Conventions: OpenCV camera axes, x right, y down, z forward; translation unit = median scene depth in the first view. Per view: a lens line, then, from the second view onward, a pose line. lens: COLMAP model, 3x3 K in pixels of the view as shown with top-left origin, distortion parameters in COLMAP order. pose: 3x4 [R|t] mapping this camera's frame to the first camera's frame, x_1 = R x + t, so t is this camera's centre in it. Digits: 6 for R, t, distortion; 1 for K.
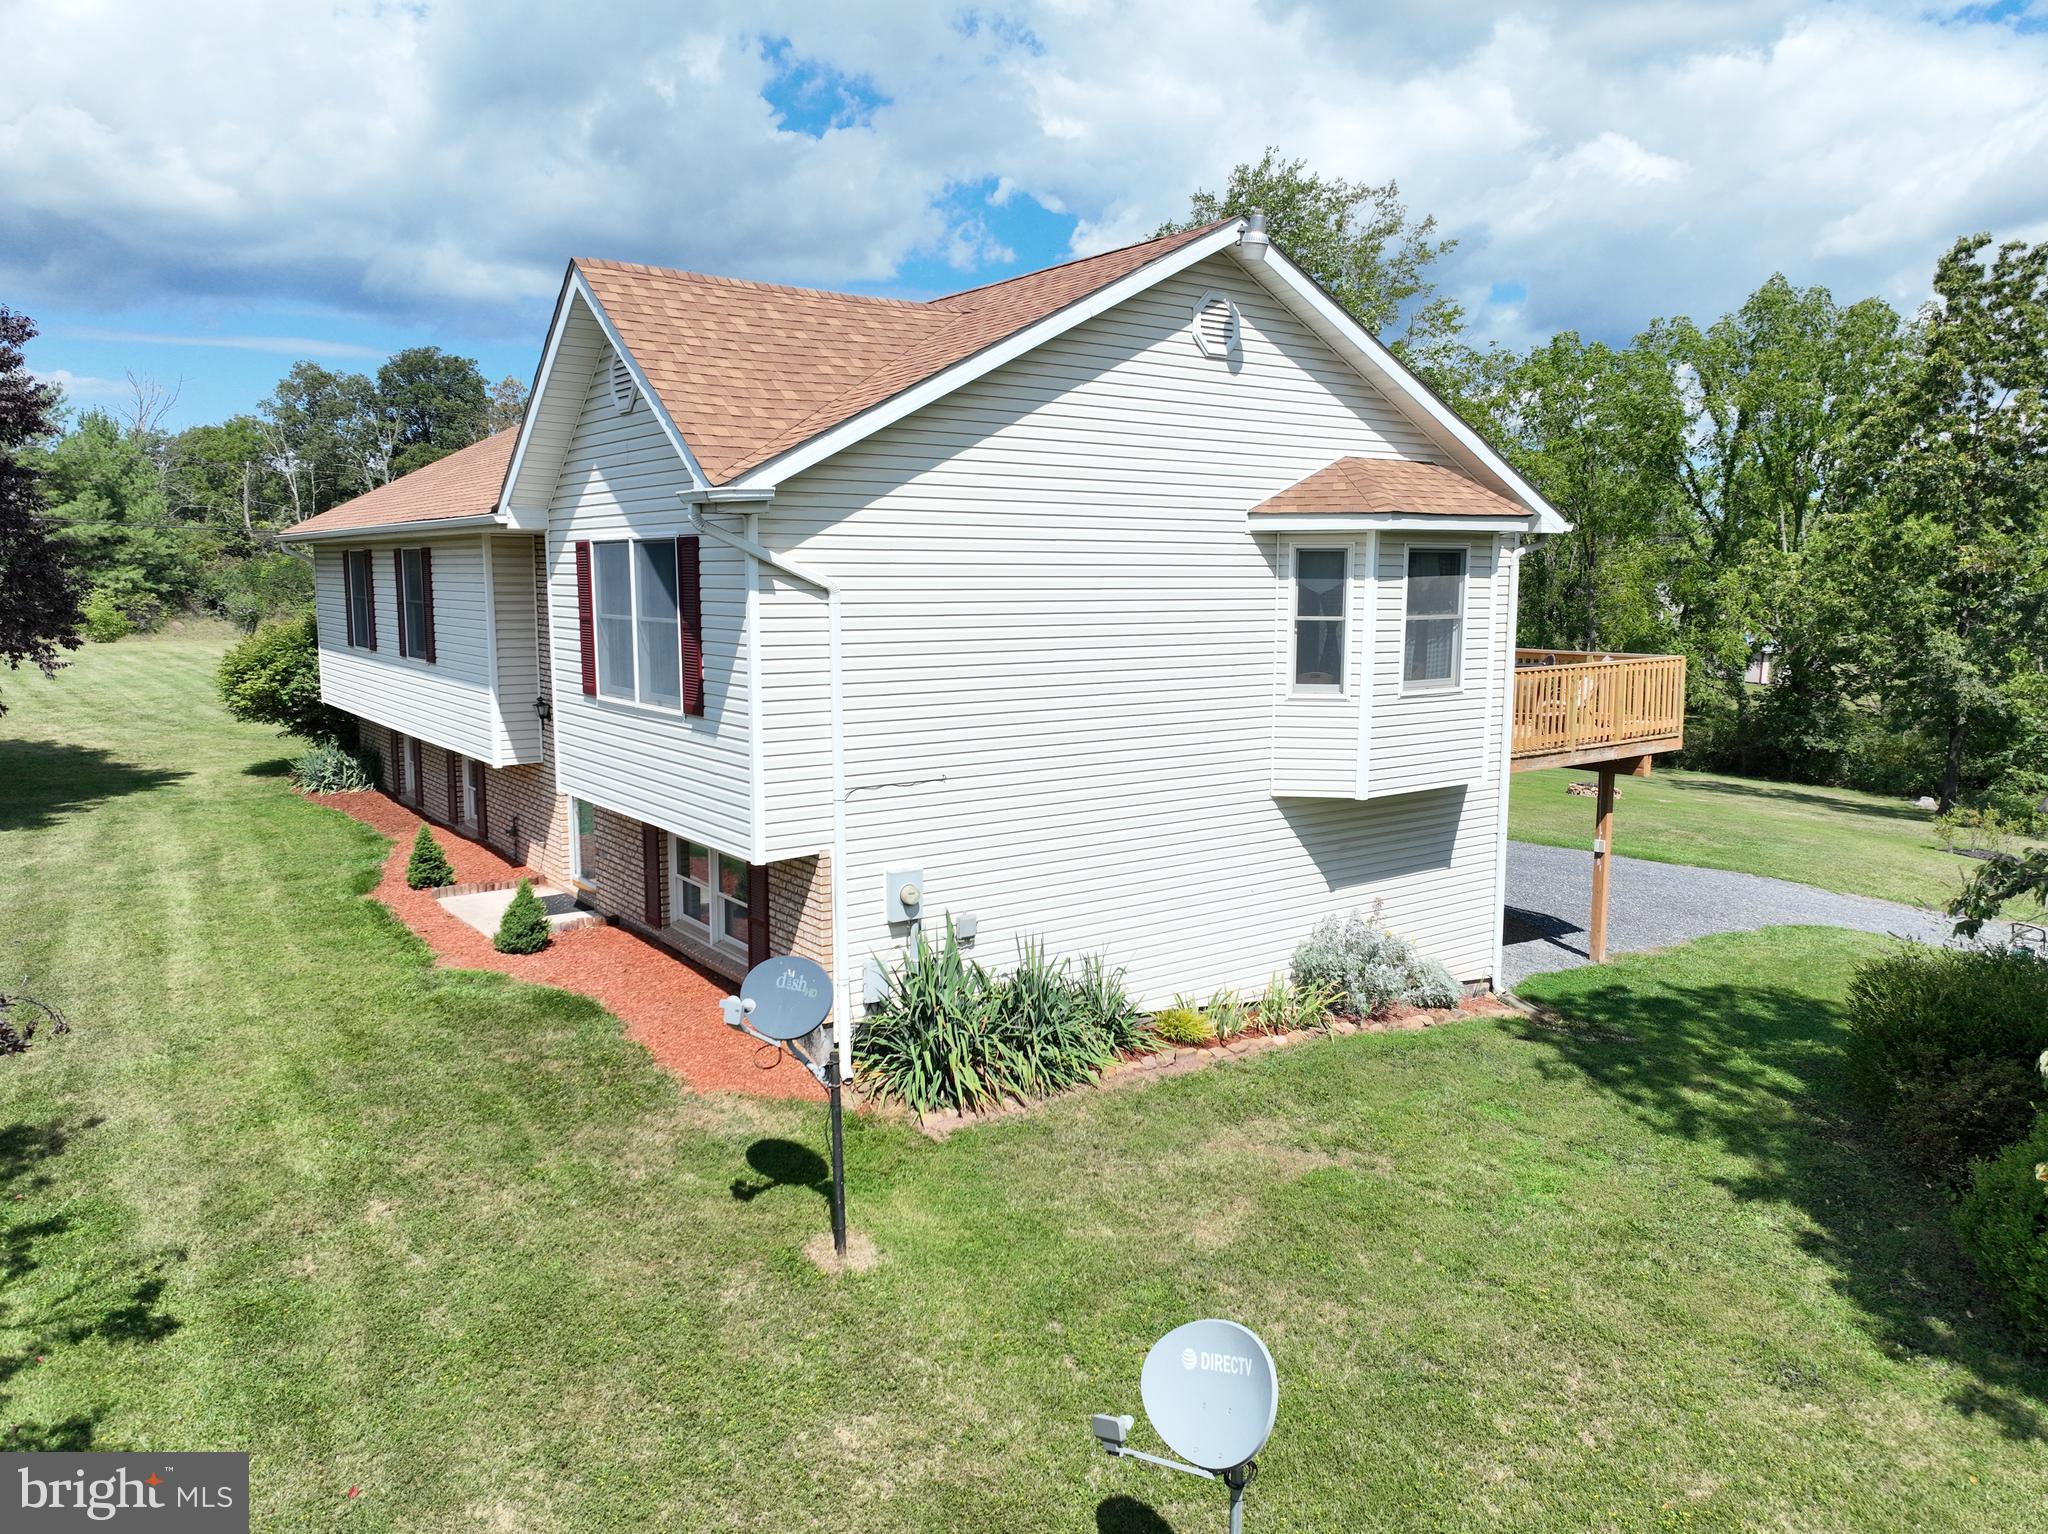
lens RADIAL K [[1437.2, 0, 1032.9], [0, 1437.2, 766.7], [0, 0, 1]] dist [-0.004307, 0.017010]
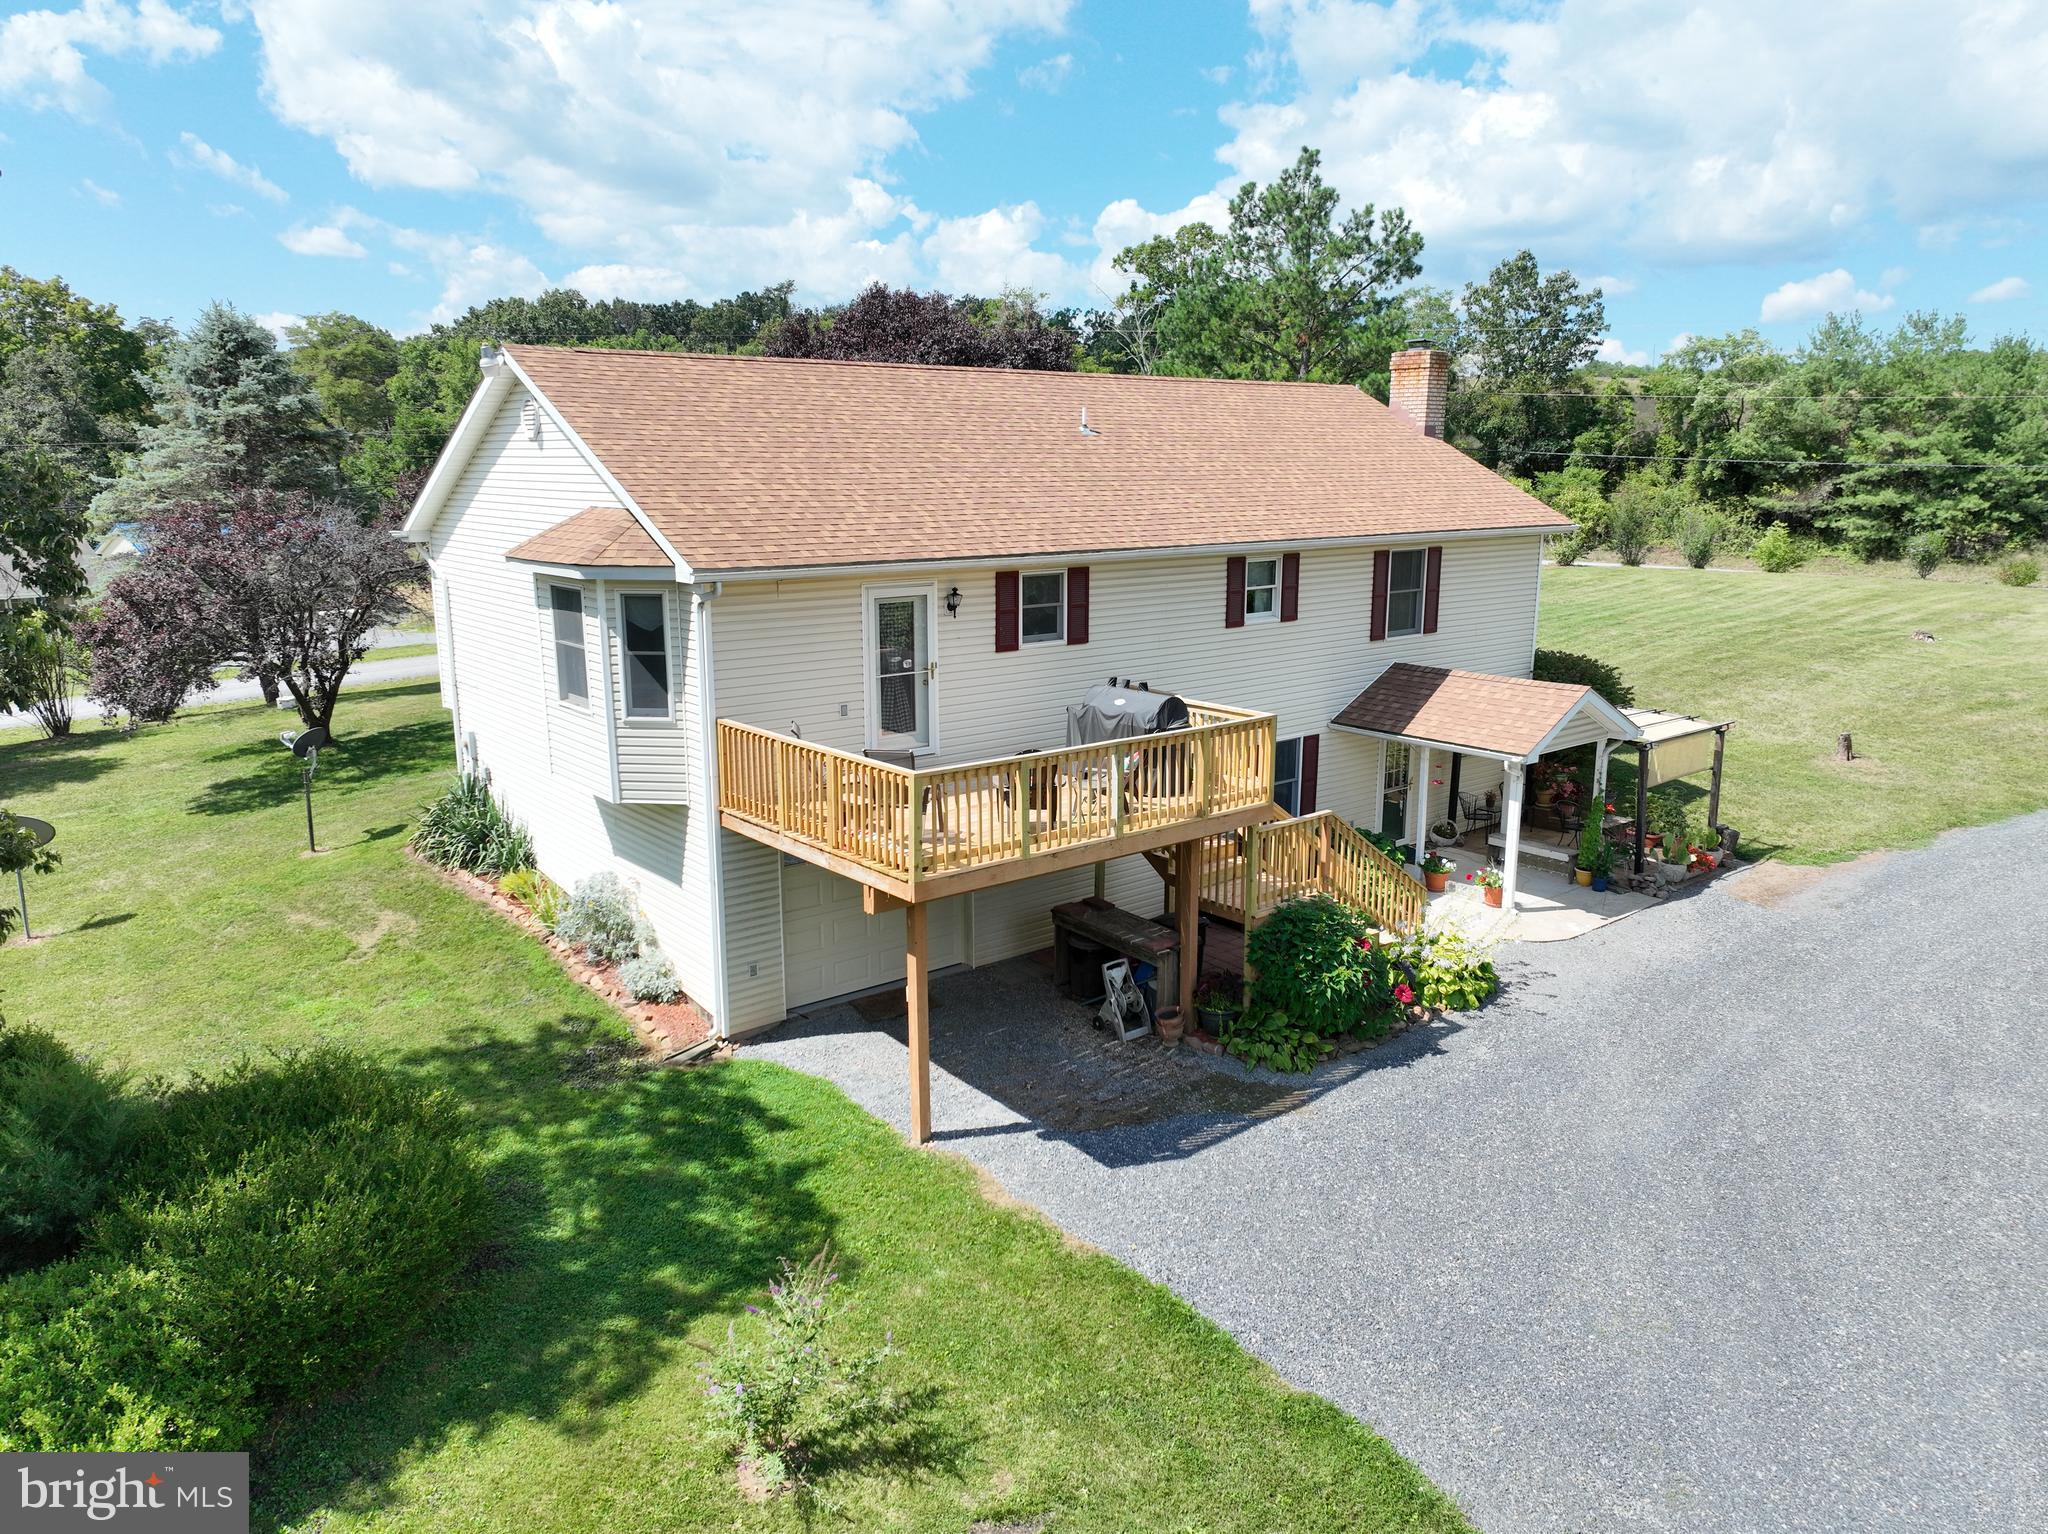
lens RADIAL K [[1437.2, 0, 1032.9], [0, 1437.2, 766.7], [0, 0, 1]] dist [-0.004307, 0.017010]
pose [[0.051751, 0.206278, -0.977124, 1.590556], [-0.132379, 0.971218, 0.198020, -0.314779], [0.989847, 0.119103, 0.077568, 1.405402]]
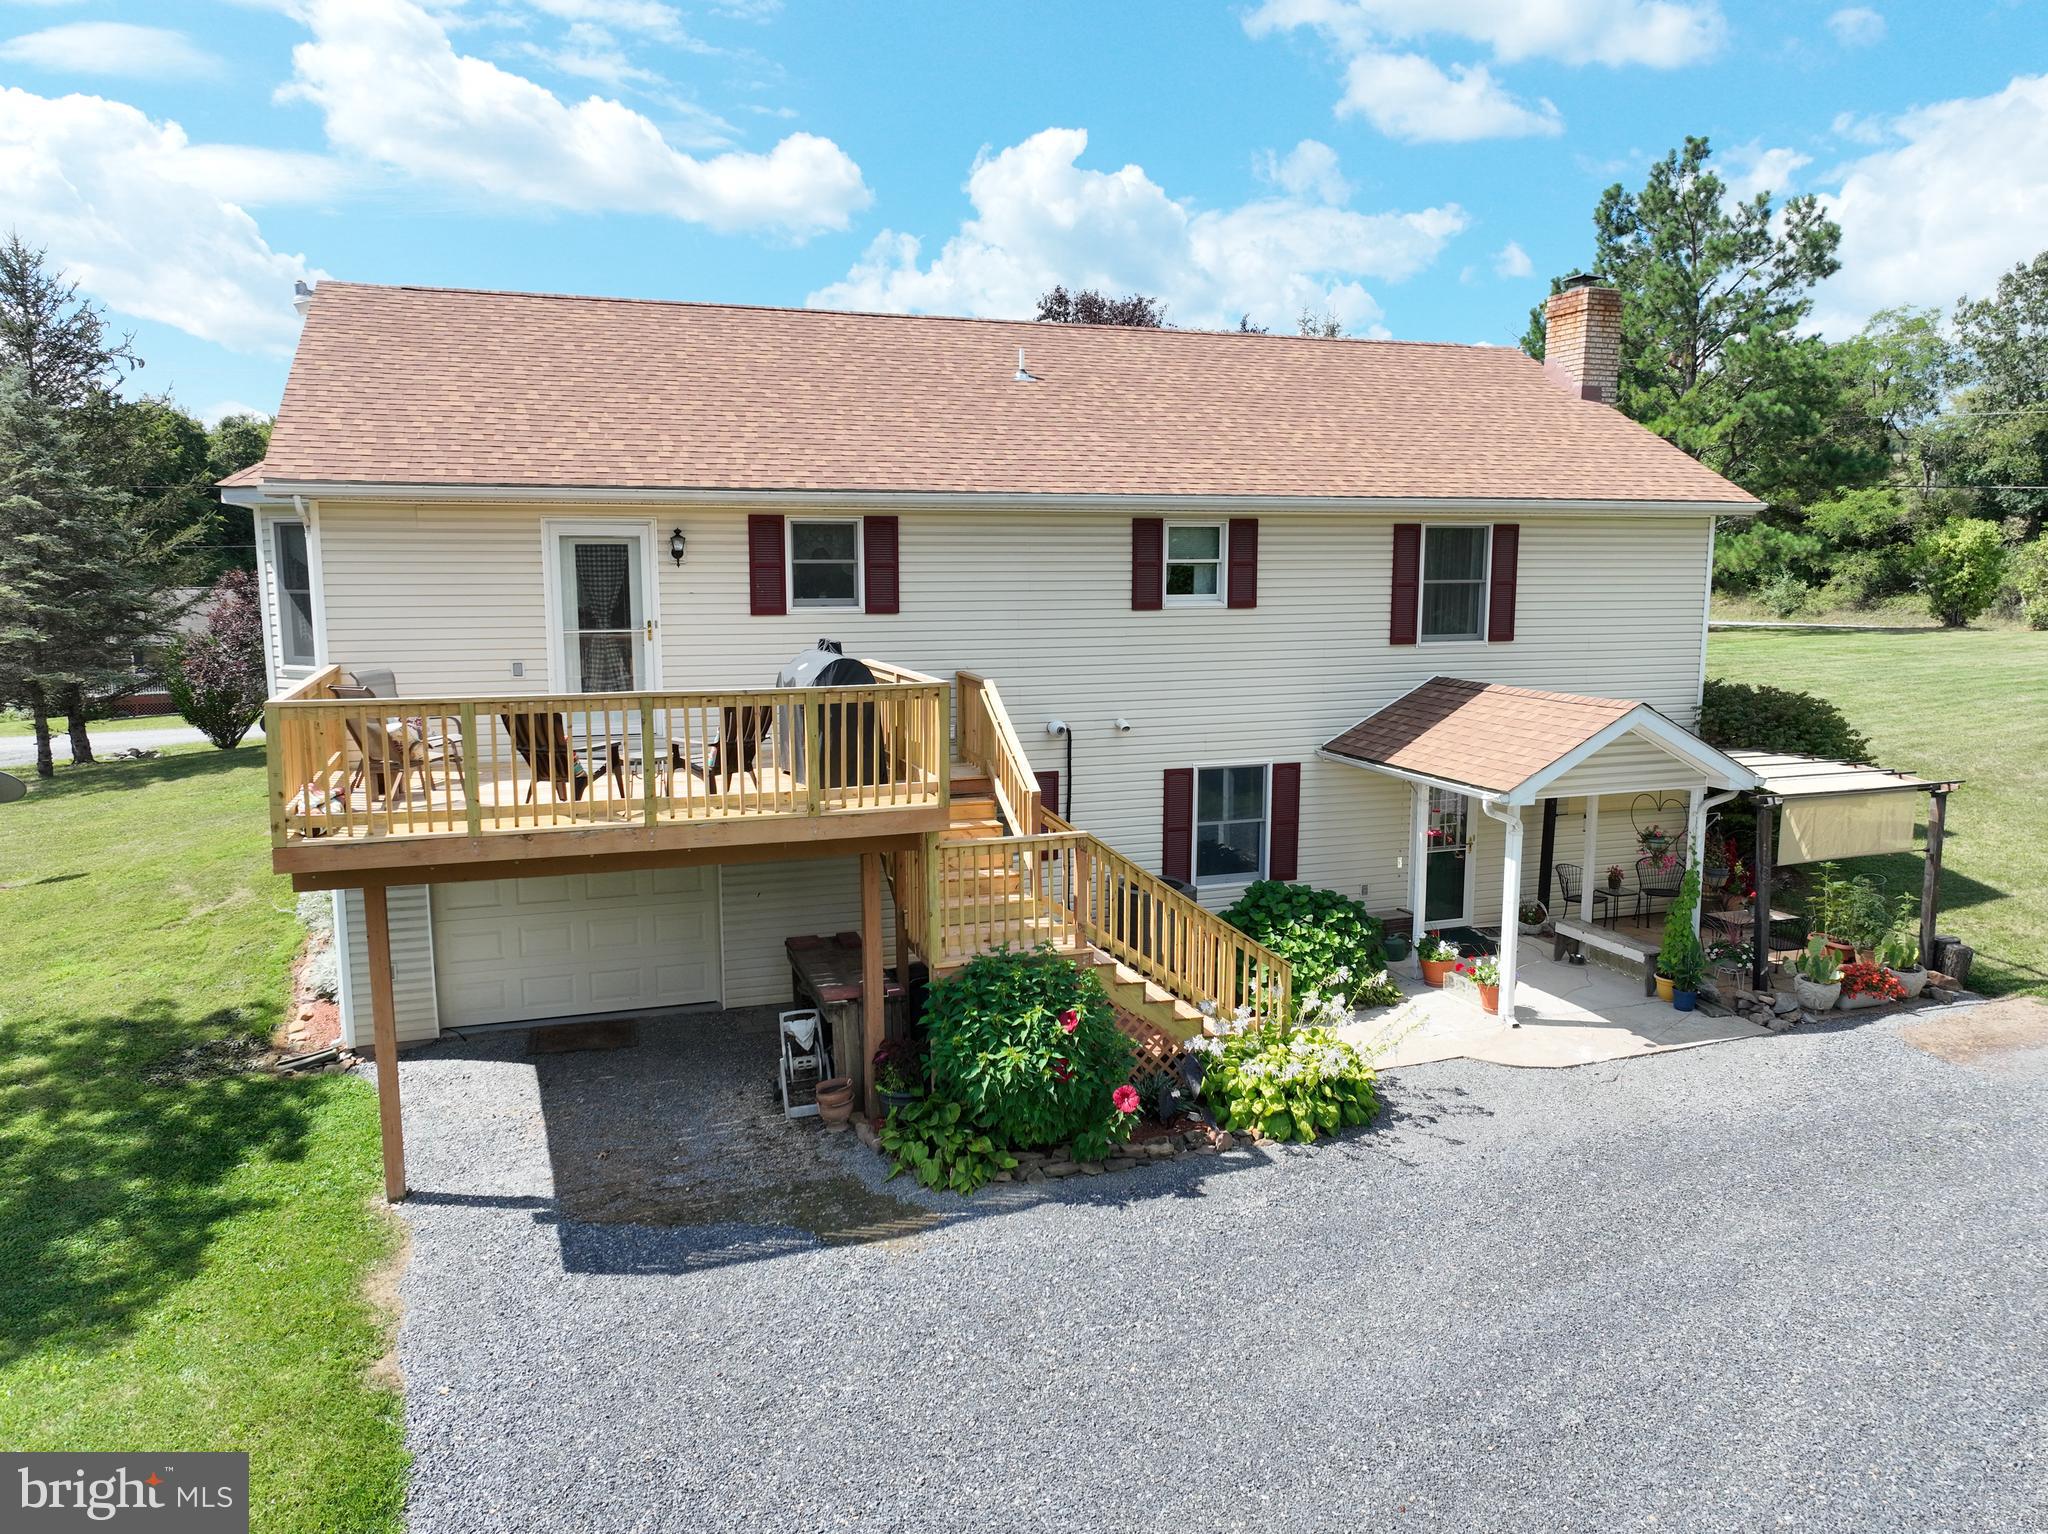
lens RADIAL K [[1437.2, 0, 1032.9], [0, 1437.2, 766.7], [0, 0, 1]] dist [-0.004307, 0.017010]
pose [[-0.294395, 0.137129, -0.945794, 1.232113], [-0.127929, 0.975091, 0.181197, -0.259918], [0.947083, 0.174338, -0.269519, 1.975715]]
